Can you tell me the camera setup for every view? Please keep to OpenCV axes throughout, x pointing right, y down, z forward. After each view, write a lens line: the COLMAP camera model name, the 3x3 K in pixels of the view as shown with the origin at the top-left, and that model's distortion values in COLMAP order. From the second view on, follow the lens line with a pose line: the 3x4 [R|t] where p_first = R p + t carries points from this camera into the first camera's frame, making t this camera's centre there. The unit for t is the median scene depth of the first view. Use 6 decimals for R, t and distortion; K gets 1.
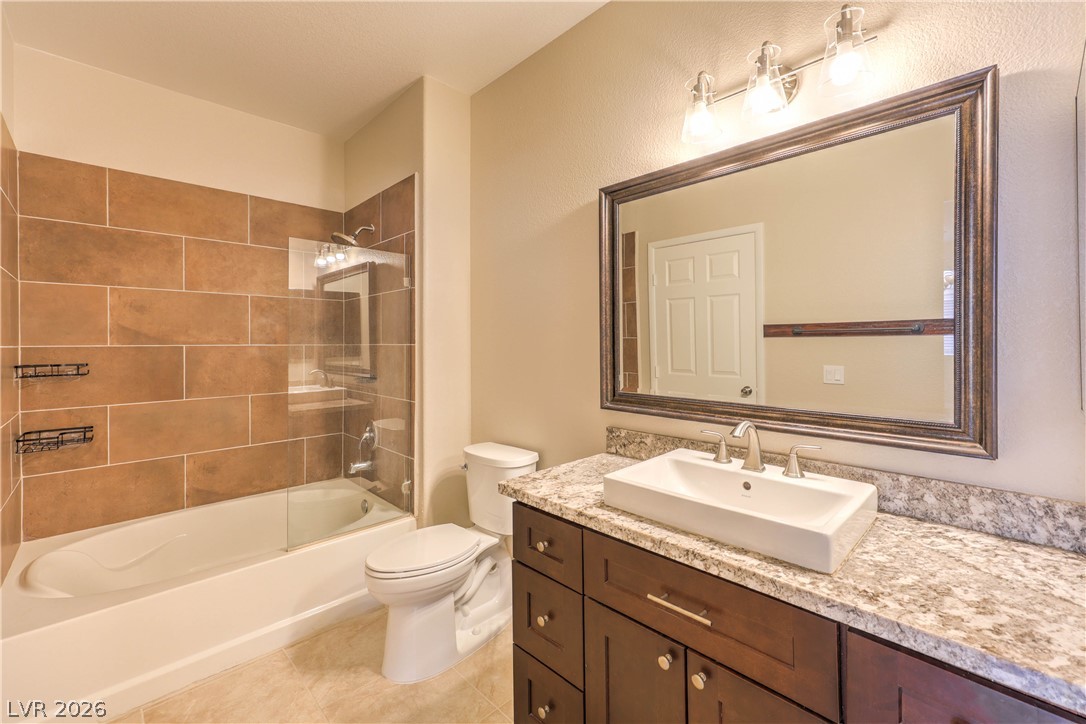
lens RADIAL K [[448.9, 0, 557.8], [0, 448.9, 346.8], [0, 0, 1]] dist [0.008987, -0.000119]
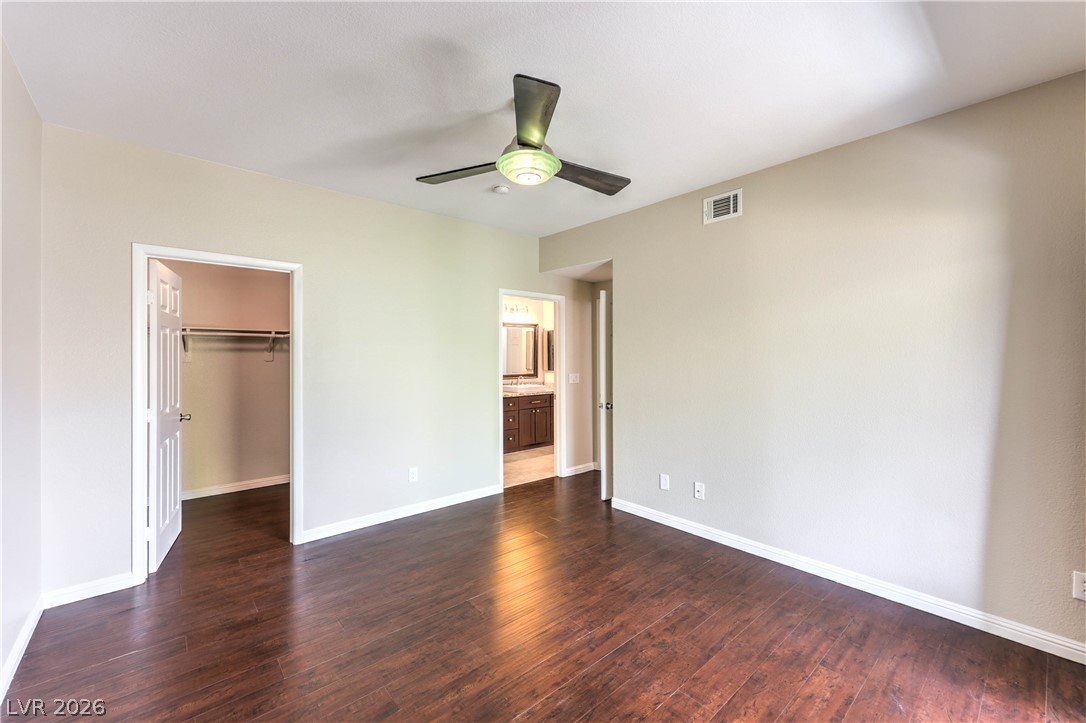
lens RADIAL K [[439.0, 0, 551.8], [0, 439.0, 351.8], [0, 0, 1]] dist [0.002863, 0.000178]
pose [[0.063080, 0.006423, 0.997988, -4.862418], [0.012808, 0.999892, -0.007245, -0.094221], [-0.997926, 0.013240, 0.062990, 0.257923]]
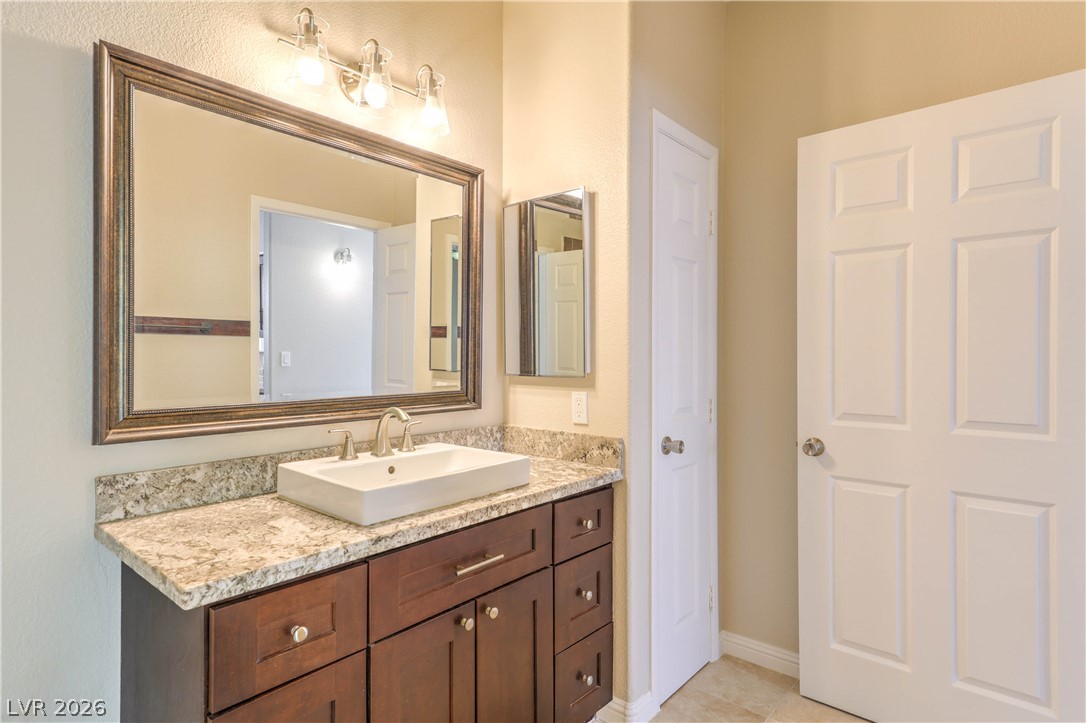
lens RADIAL K [[575.7, 0, 548.7], [0, 575.7, 359.9], [0, 0, 1]] dist [0.019514, -0.001145]
pose [[-0.070262, -0.005252, 0.997515, -0.909612], [0.007180, 0.999958, 0.005771, 0.049237], [-0.997503, 0.007568, -0.070222, 0.715865]]
